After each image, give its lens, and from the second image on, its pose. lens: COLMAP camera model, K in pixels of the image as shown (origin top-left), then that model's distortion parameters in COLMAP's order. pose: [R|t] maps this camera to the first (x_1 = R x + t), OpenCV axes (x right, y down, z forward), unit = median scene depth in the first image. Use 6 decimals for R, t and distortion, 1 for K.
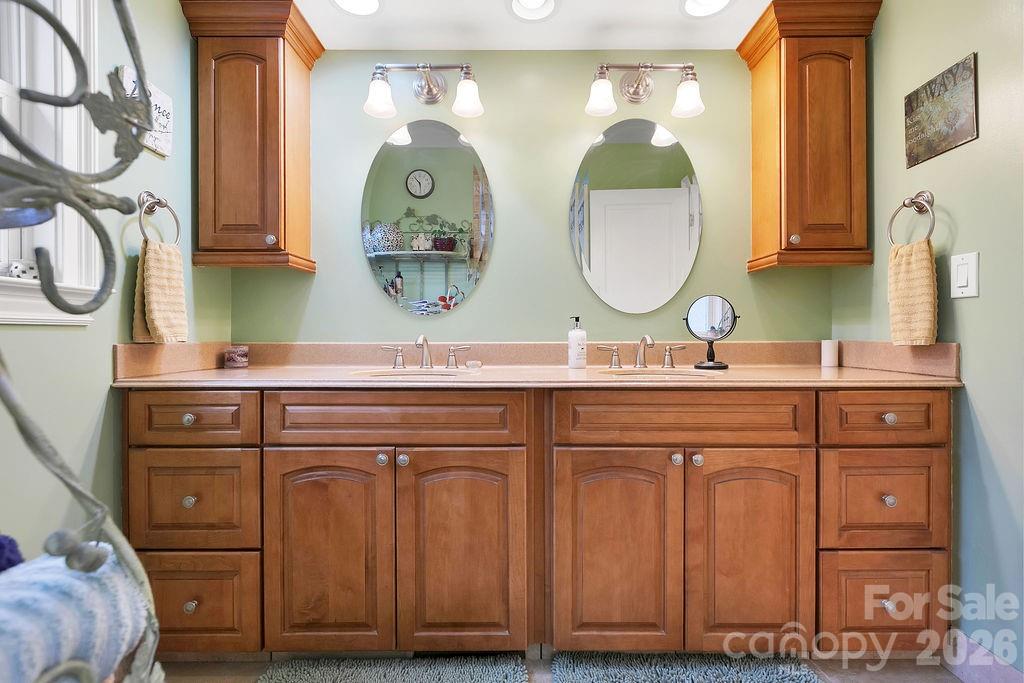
lens RADIAL K [[461.8, 0, 523.0], [0, 461.8, 338.7], [0, 0, 1]] dist [-0.002932, 0.000063]
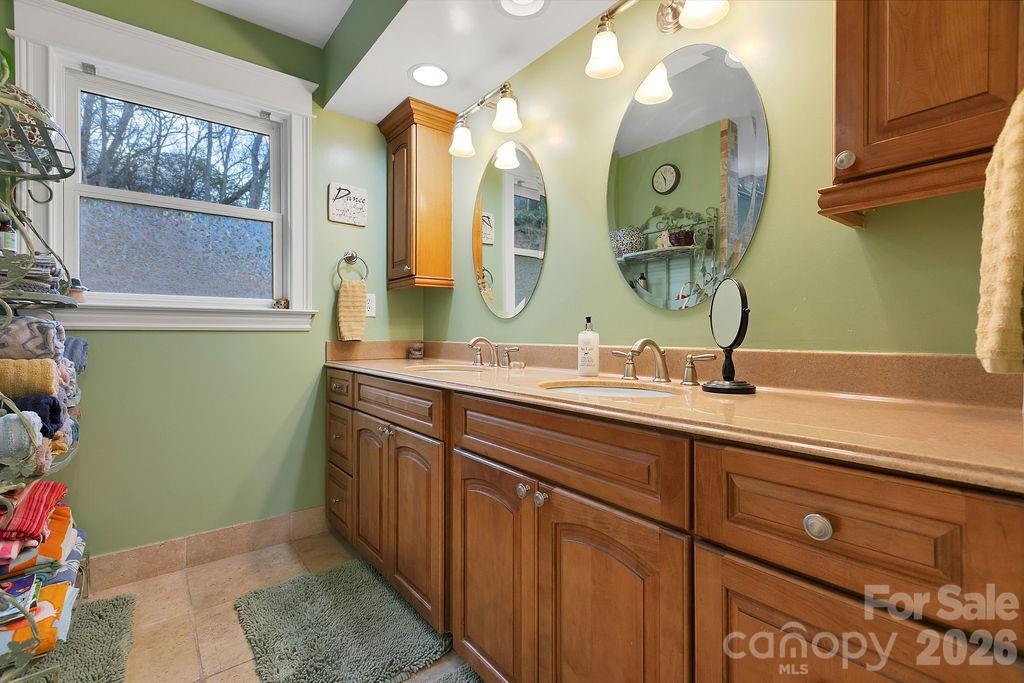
lens RADIAL K [[461.8, 0, 522.2], [0, 461.8, 334.8], [0, 0, 1]] dist [-0.002932, 0.000063]
pose [[0.622722, 0.002883, -0.782438, 0.721313], [-0.010675, 0.999931, -0.004812, -0.008114], [0.782371, 0.011349, 0.622710, 0.360496]]
